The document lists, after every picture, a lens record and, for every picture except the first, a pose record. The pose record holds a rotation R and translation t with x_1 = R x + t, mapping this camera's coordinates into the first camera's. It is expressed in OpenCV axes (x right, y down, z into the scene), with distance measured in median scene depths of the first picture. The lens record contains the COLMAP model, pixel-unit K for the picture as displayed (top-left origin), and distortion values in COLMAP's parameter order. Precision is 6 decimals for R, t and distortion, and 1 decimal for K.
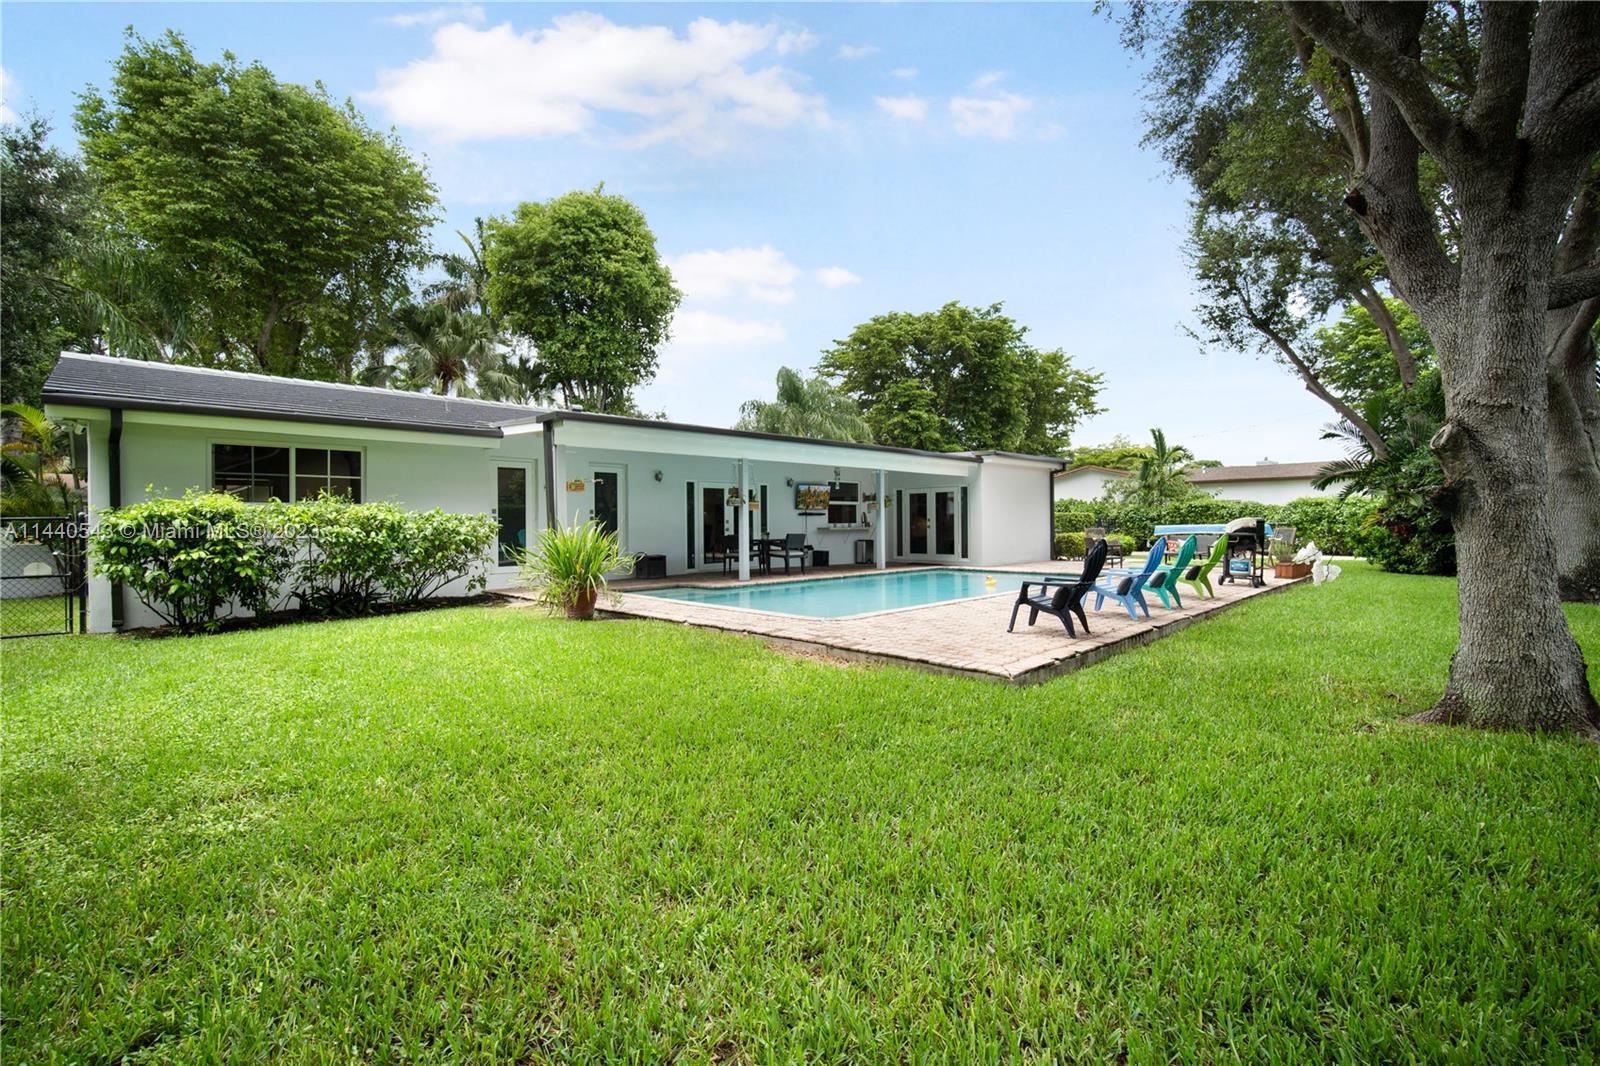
lens RADIAL K [[701.6, 0, 800.0], [0, 701.6, 533.0], [0, 0, 1]] dist [-0.002917, -0.000195]
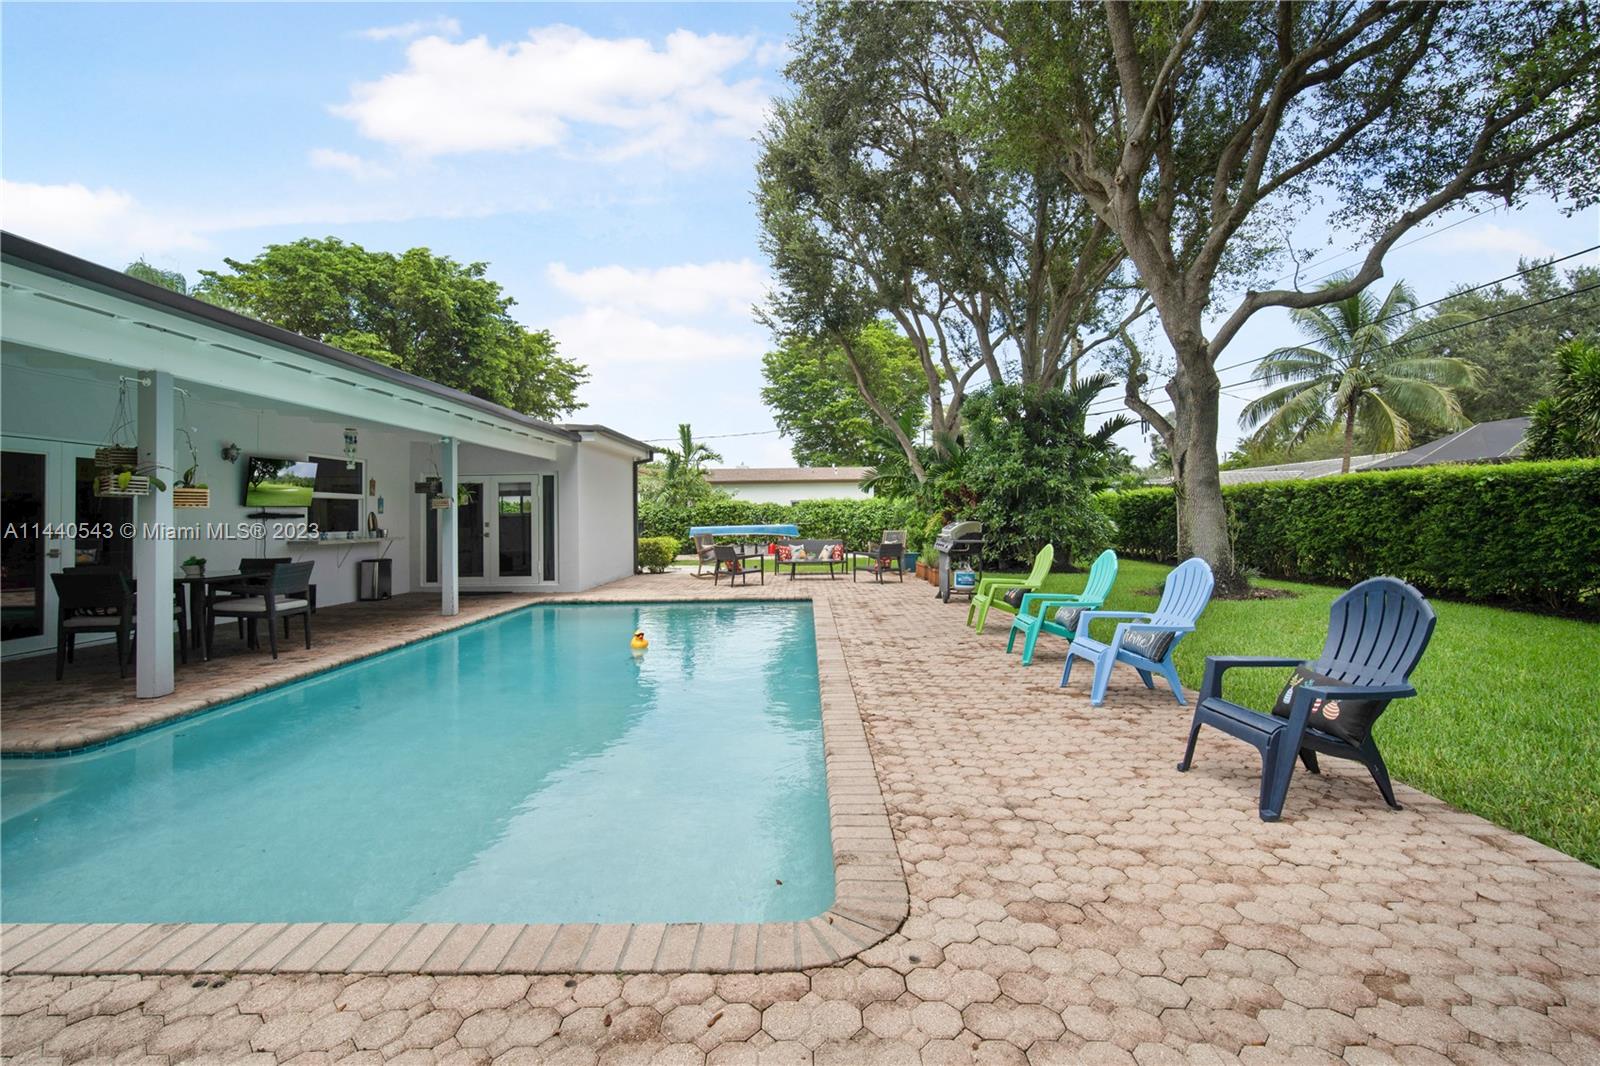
lens RADIAL K [[707.4, 0, 803.6], [0, 707.4, 499.9], [0, 0, 1]] dist [-0.002337, -0.000150]
pose [[0.717159, 0.016206, 0.696721, -0.060125], [0.015369, 0.999119, -0.039060, -0.010698], [-0.696740, 0.038720, 0.716278, 0.307615]]
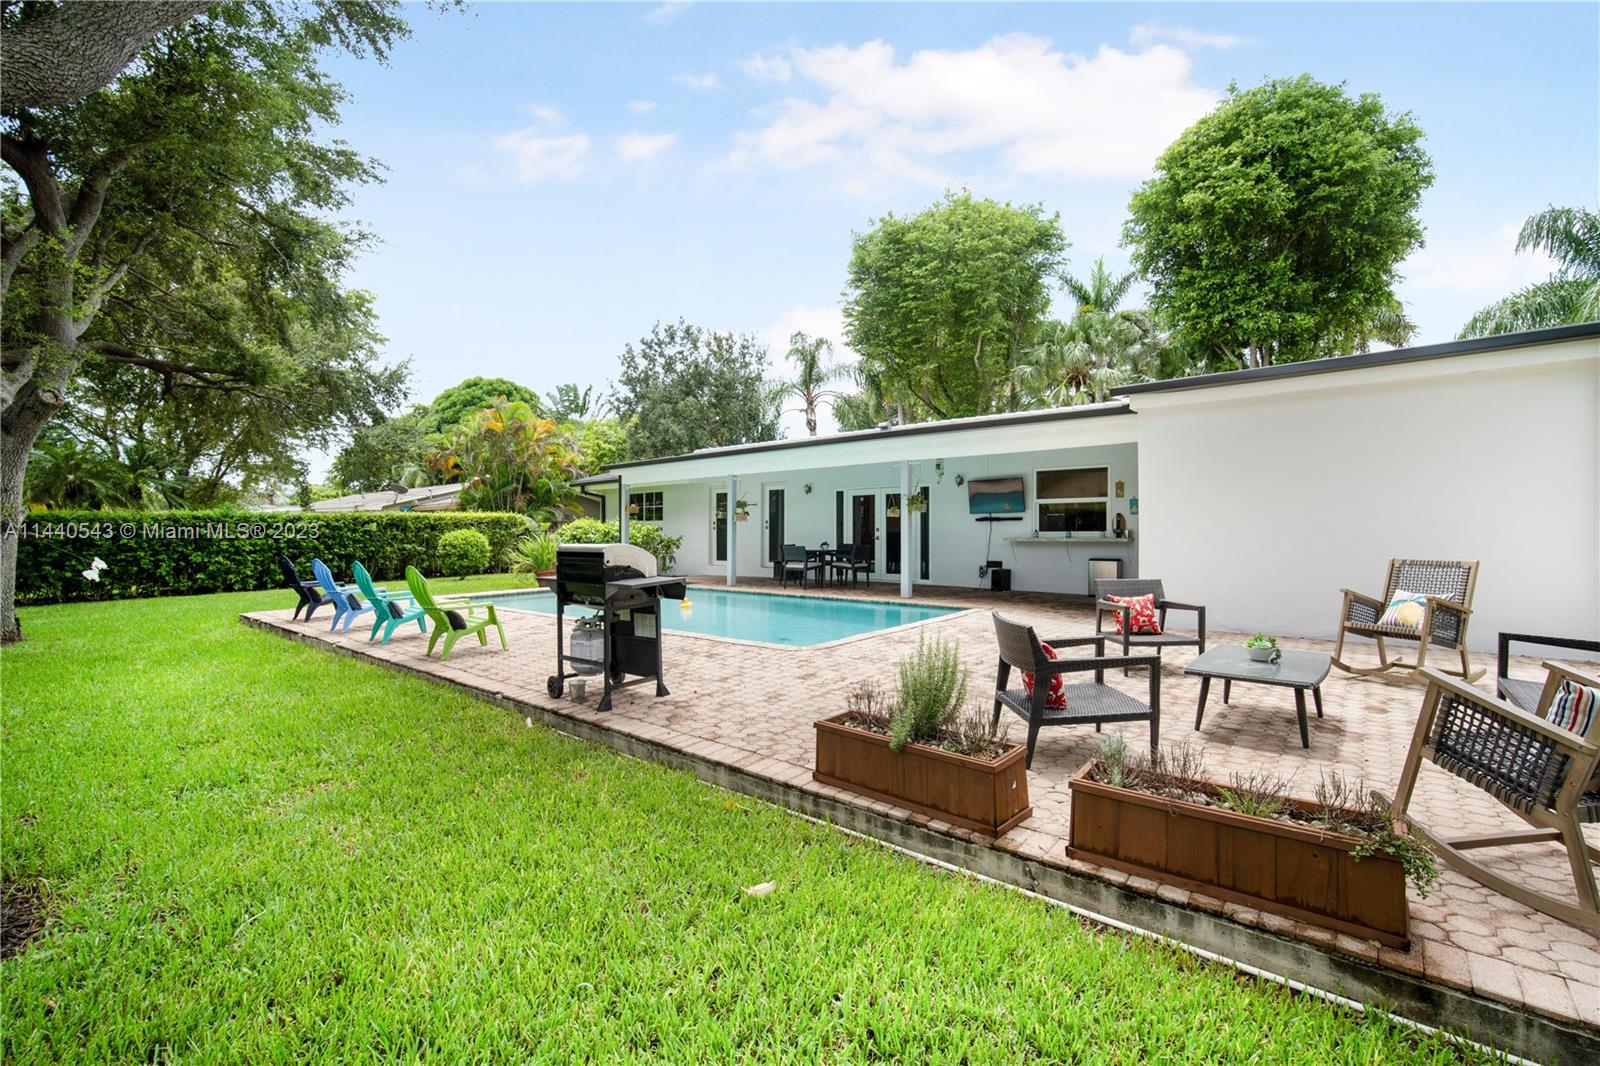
lens RADIAL K [[695.0, 0, 798.3], [0, 695.0, 527.2], [0, 0, 1]] dist [-0.002448, -0.000170]
pose [[0.102778, 0.007527, -0.994676, 0.626692], [0.000661, 0.999971, 0.007635, -0.021552], [0.994704, -0.001442, 0.102770, 0.633090]]
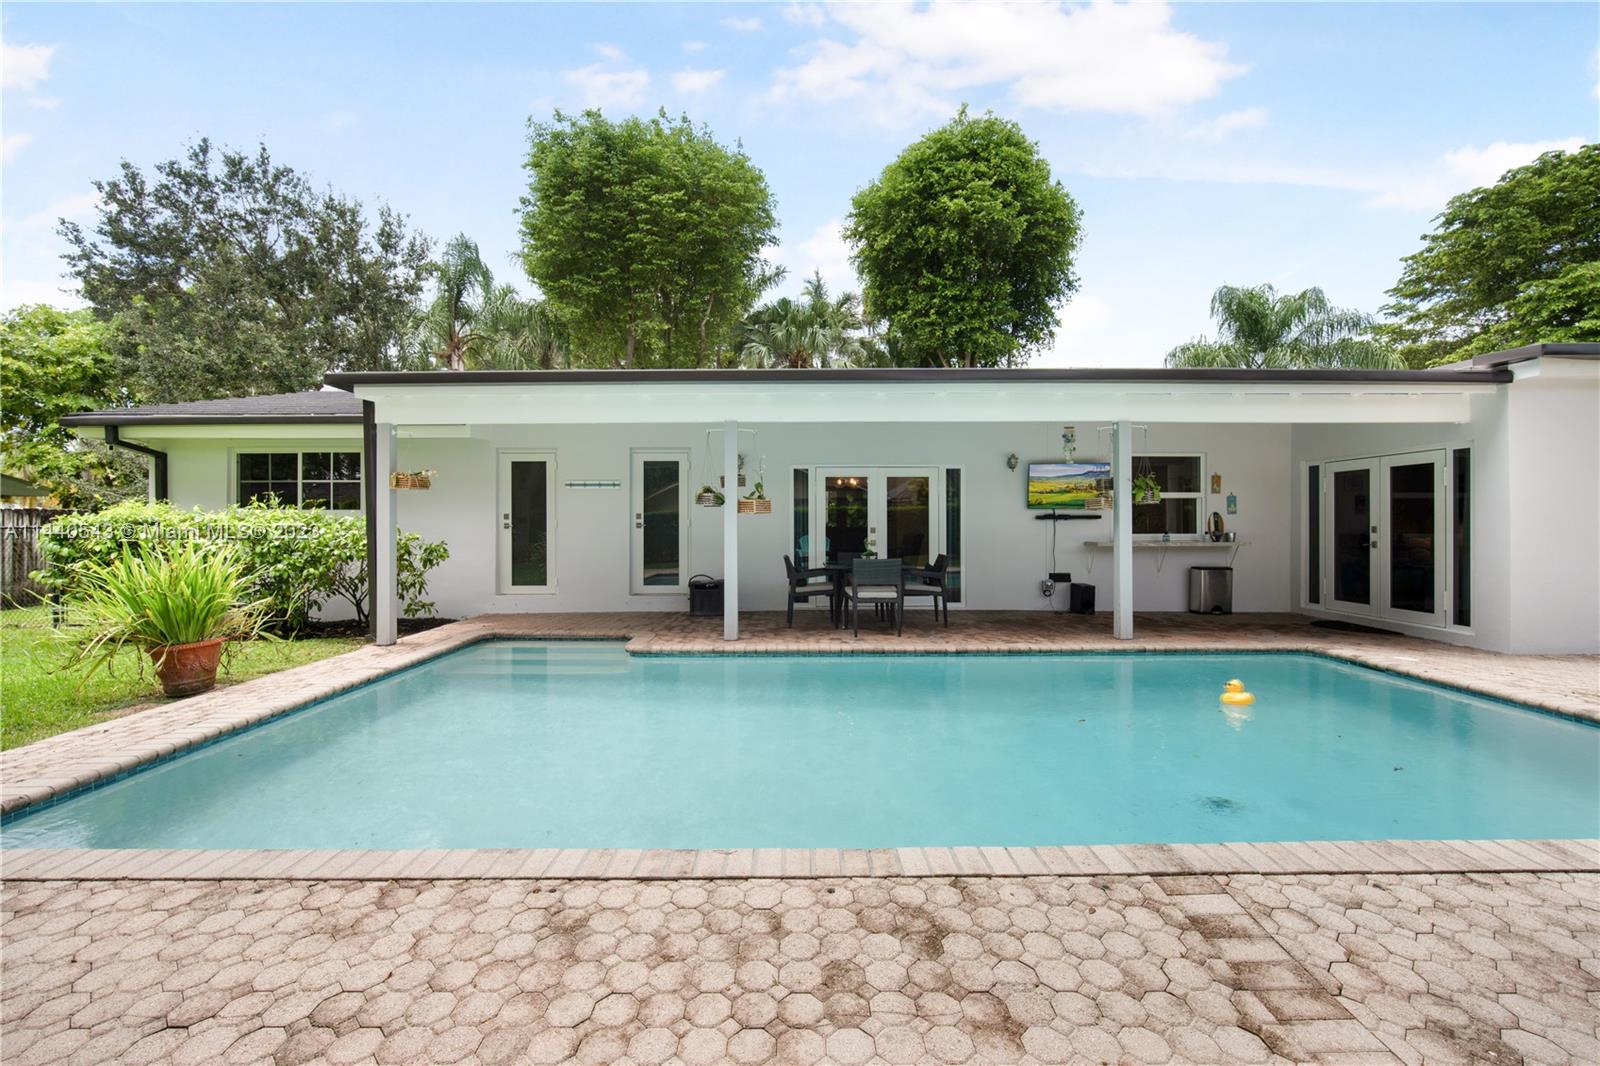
lens RADIAL K [[701.6, 0, 800.0], [0, 701.6, 533.0], [0, 0, 1]] dist [-0.002917, -0.000195]
pose [[0.721101, 0.011437, -0.692735, 0.214269], [-0.011189, 0.999926, 0.004862, -0.013485], [0.692739, 0.004245, 0.721176, 0.409722]]
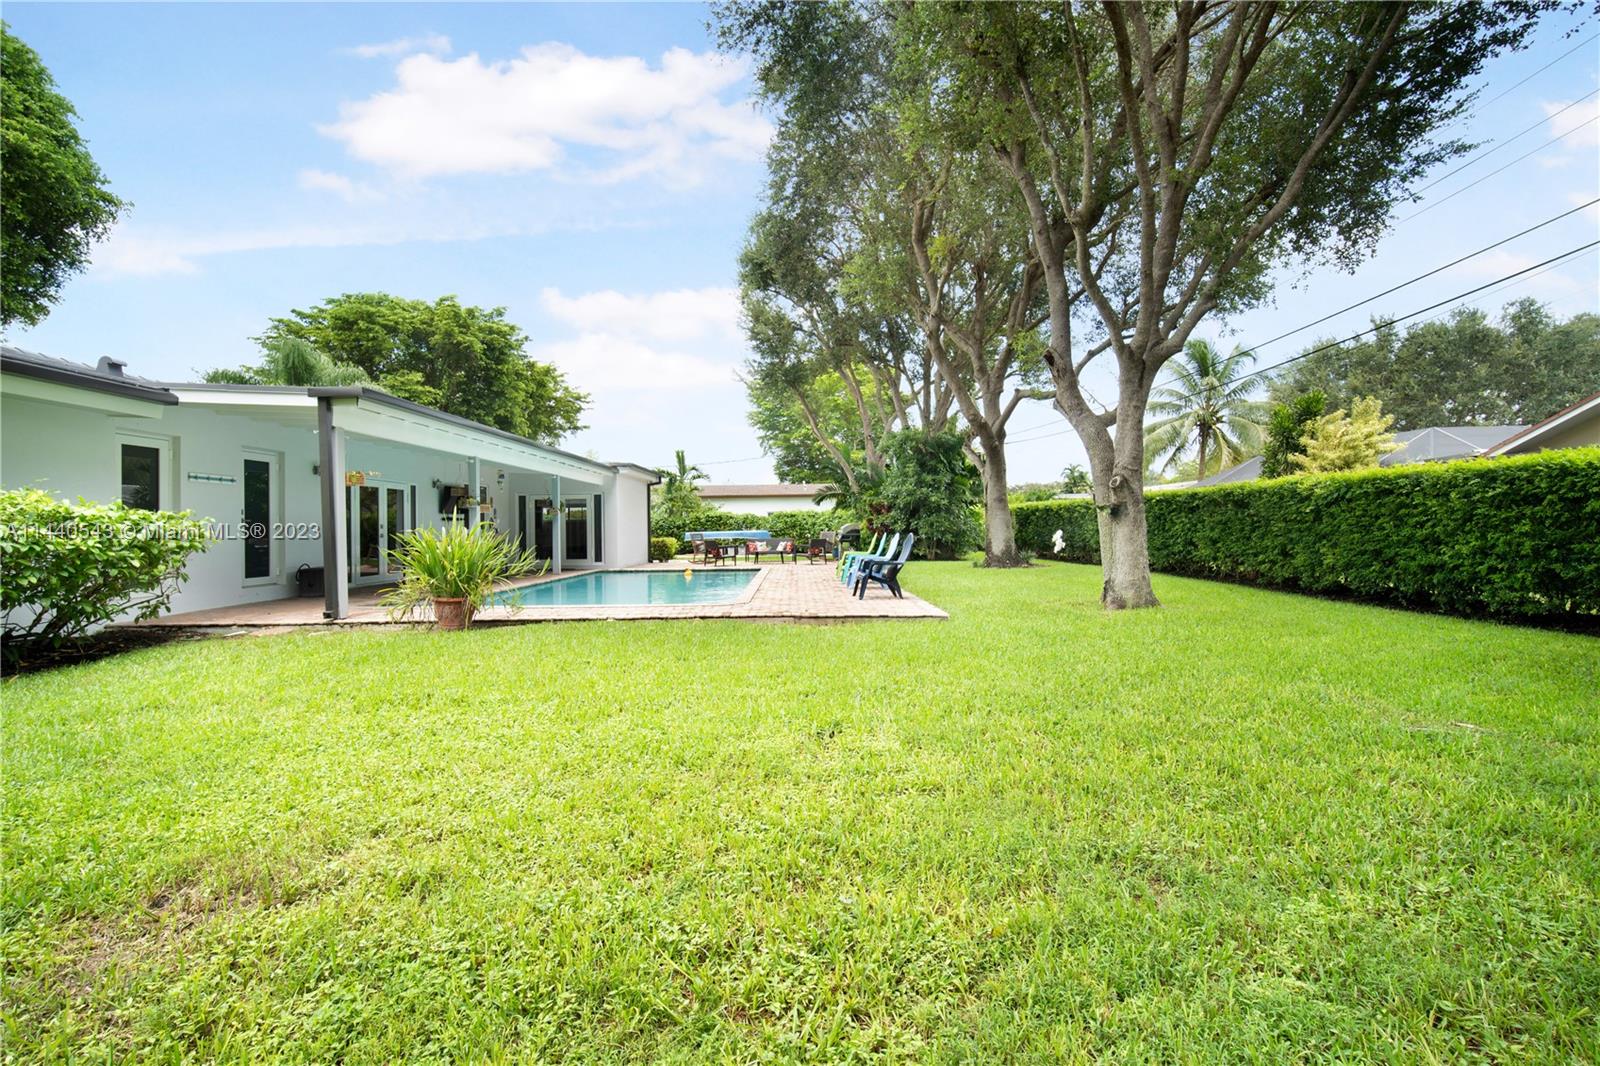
lens RADIAL K [[703.1, 0, 806.2], [0, 703.1, 530.8], [0, 0, 1]] dist [-0.000232, 0.019923]
pose [[0.703981, -0.002993, 0.710213, -0.274068], [0.016365, 0.999794, -0.012009, 0.006099], [-0.710030, 0.020077, 0.703885, 0.024410]]
